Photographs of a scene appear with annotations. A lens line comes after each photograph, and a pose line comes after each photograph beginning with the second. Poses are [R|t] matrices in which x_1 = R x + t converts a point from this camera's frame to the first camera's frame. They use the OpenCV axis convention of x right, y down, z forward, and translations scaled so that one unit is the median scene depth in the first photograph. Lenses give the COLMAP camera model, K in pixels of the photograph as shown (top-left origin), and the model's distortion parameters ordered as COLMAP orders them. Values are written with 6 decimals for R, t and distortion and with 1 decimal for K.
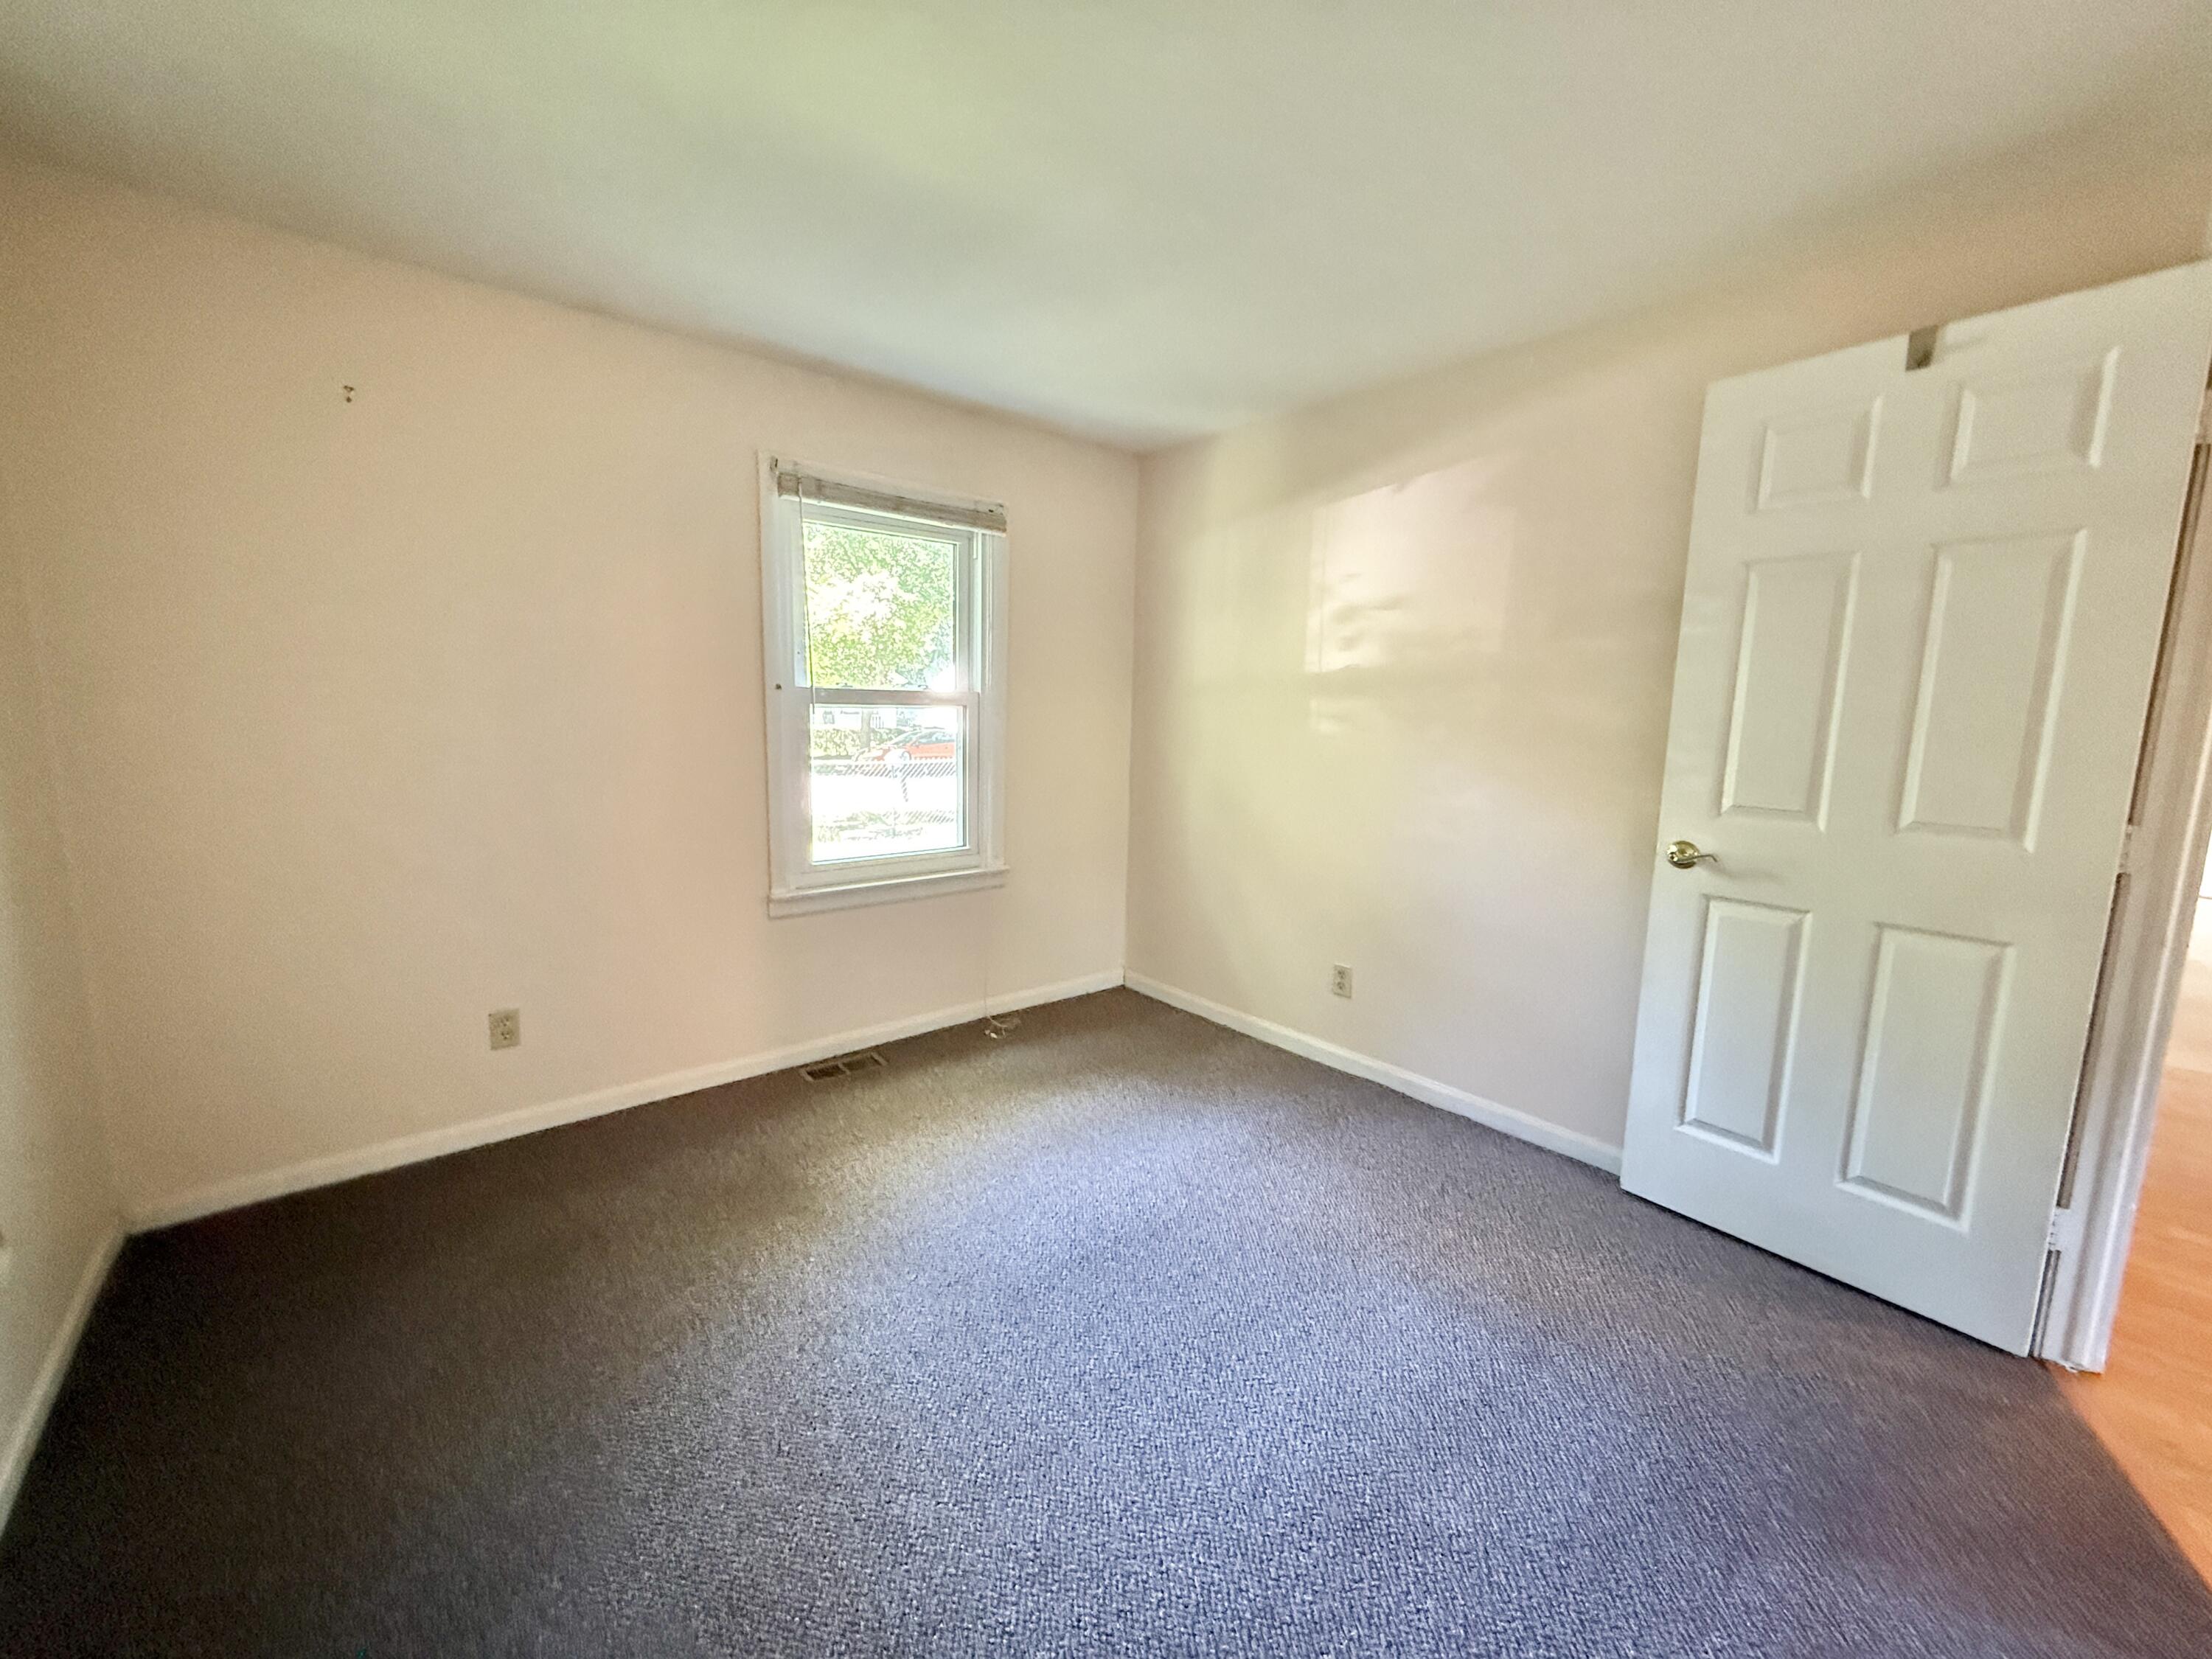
lens RADIAL K [[881.3, 0, 1119.1], [0, 881.3, 826.3], [0, 0, 1]] dist [0.000465, 0.000042]
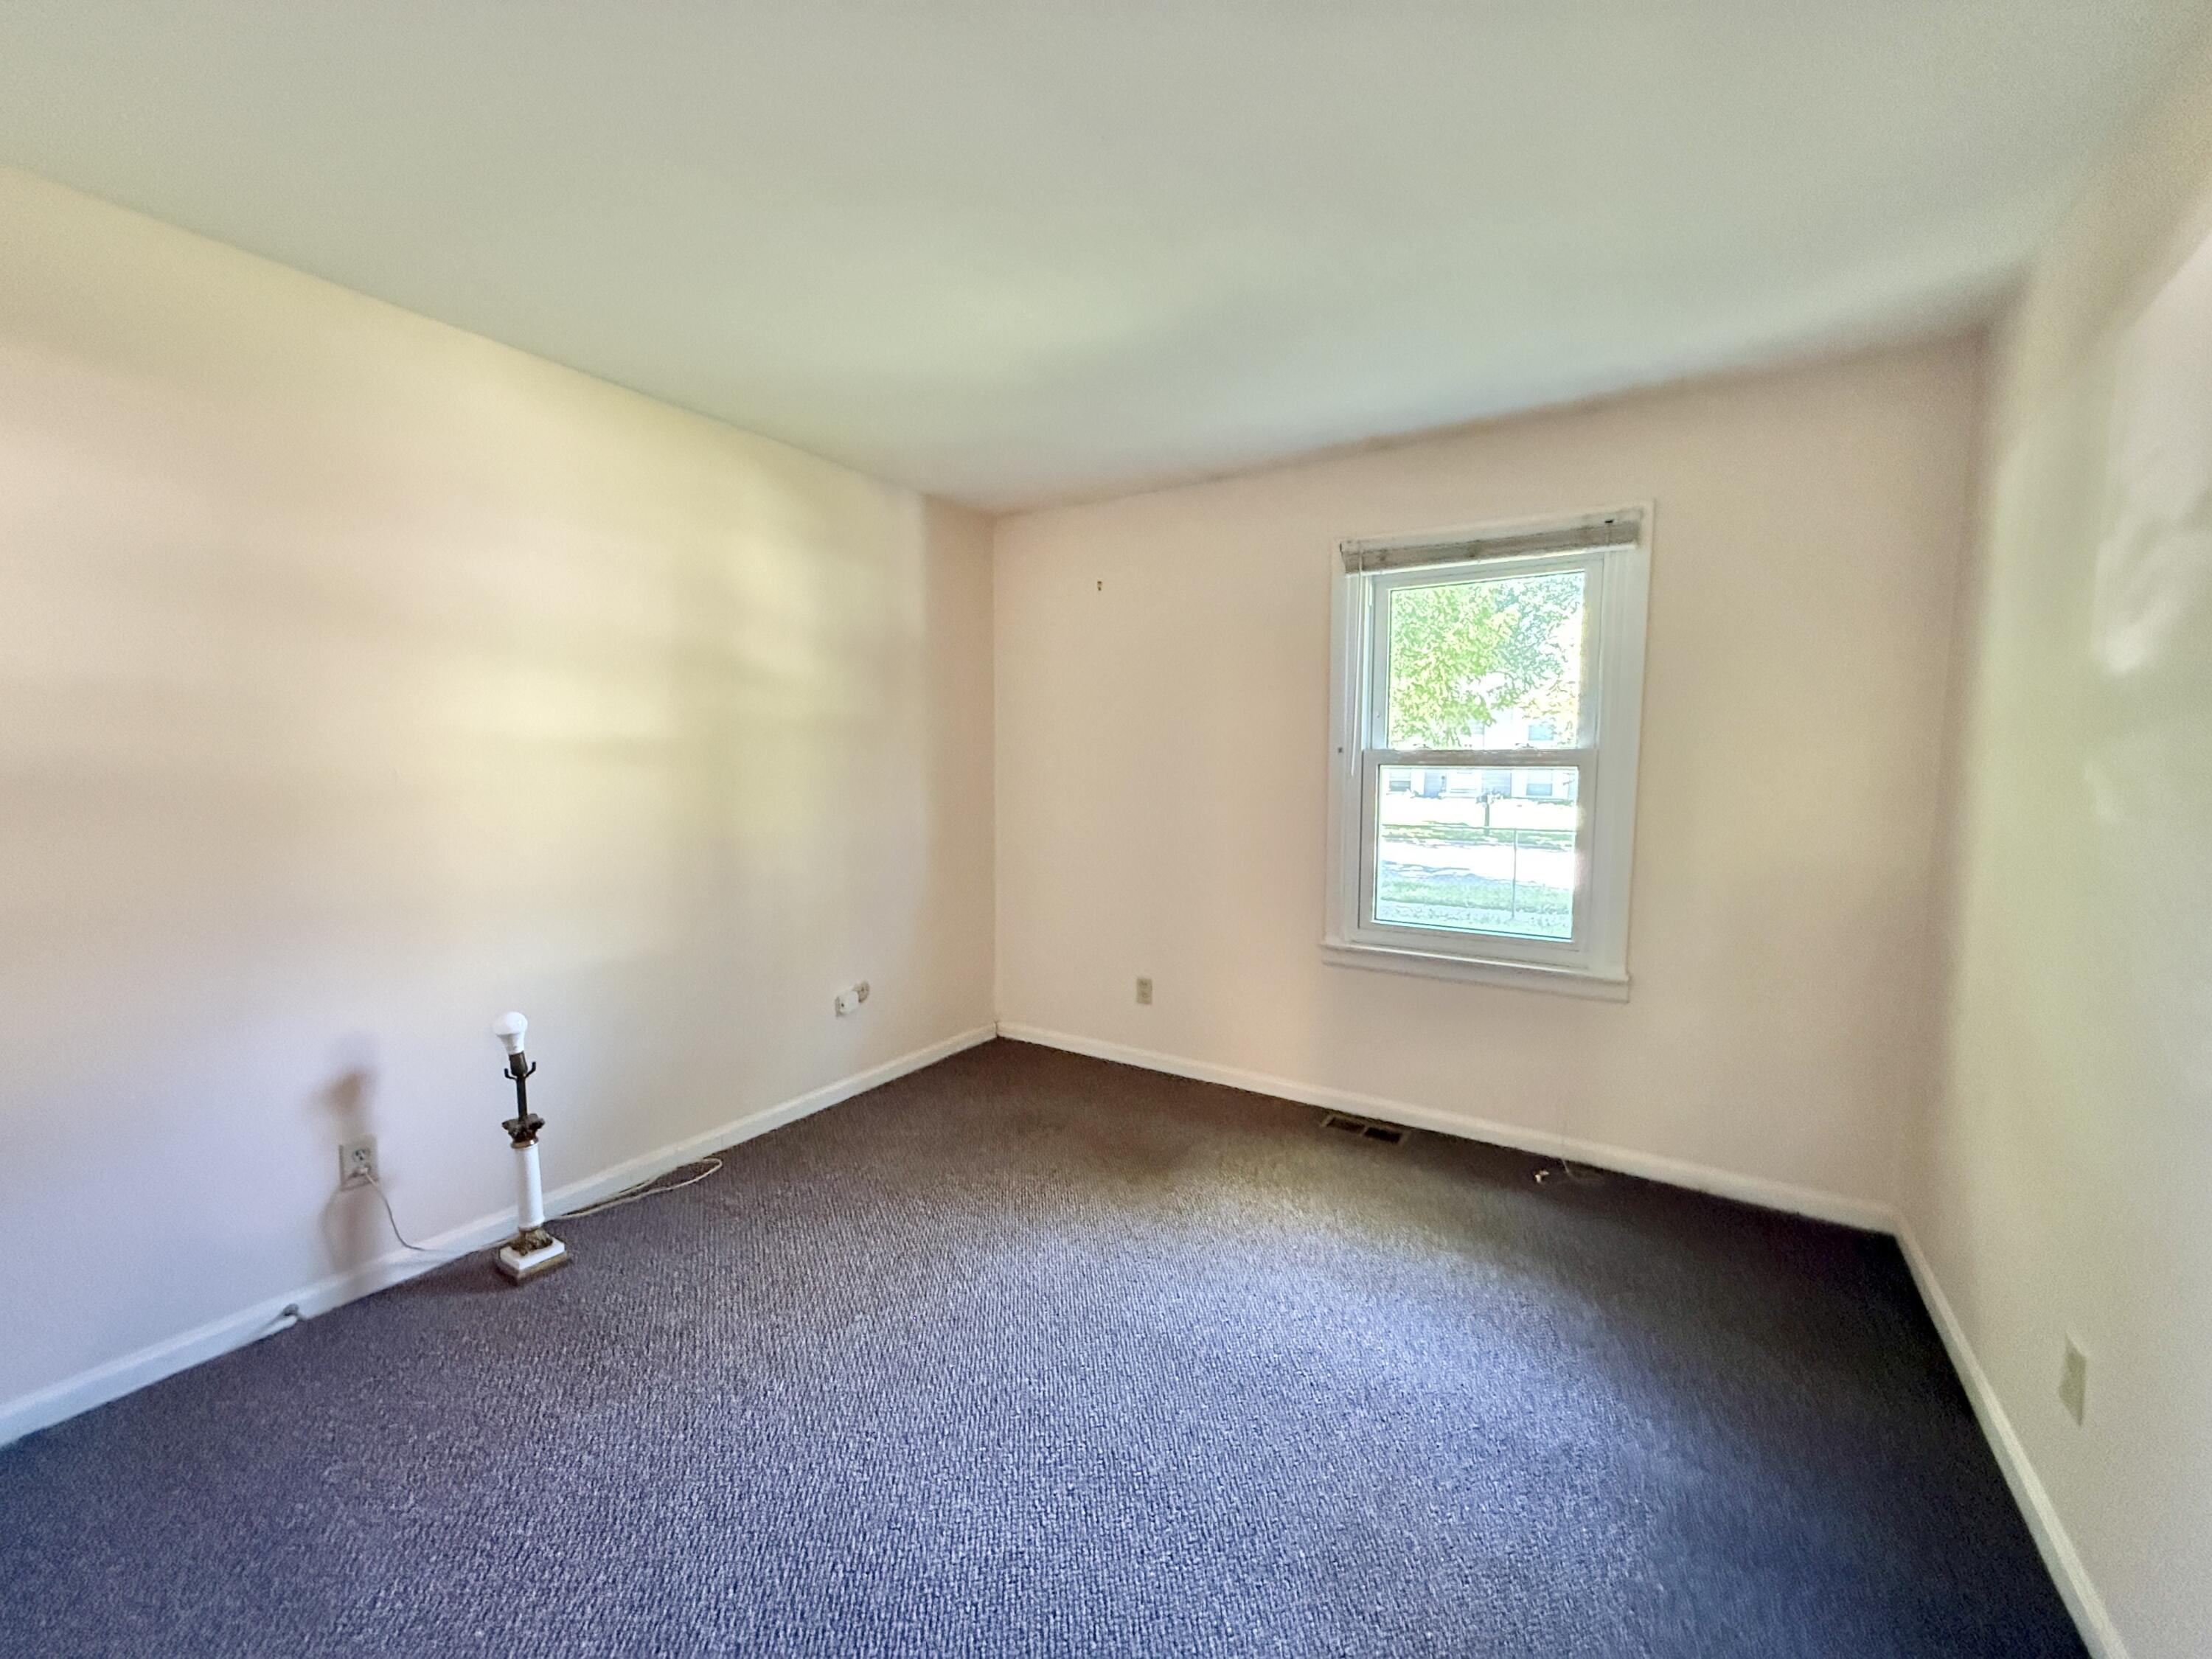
lens RADIAL K [[881.3, 0, 1118.5], [0, 881.3, 833.8], [0, 0, 1]] dist [0.000465, 0.000042]
pose [[0.292724, 0.055237, -0.954600, 0.536823], [-0.133994, 0.990849, 0.016246, -0.034889], [0.946762, 0.123155, 0.297447, 0.405009]]
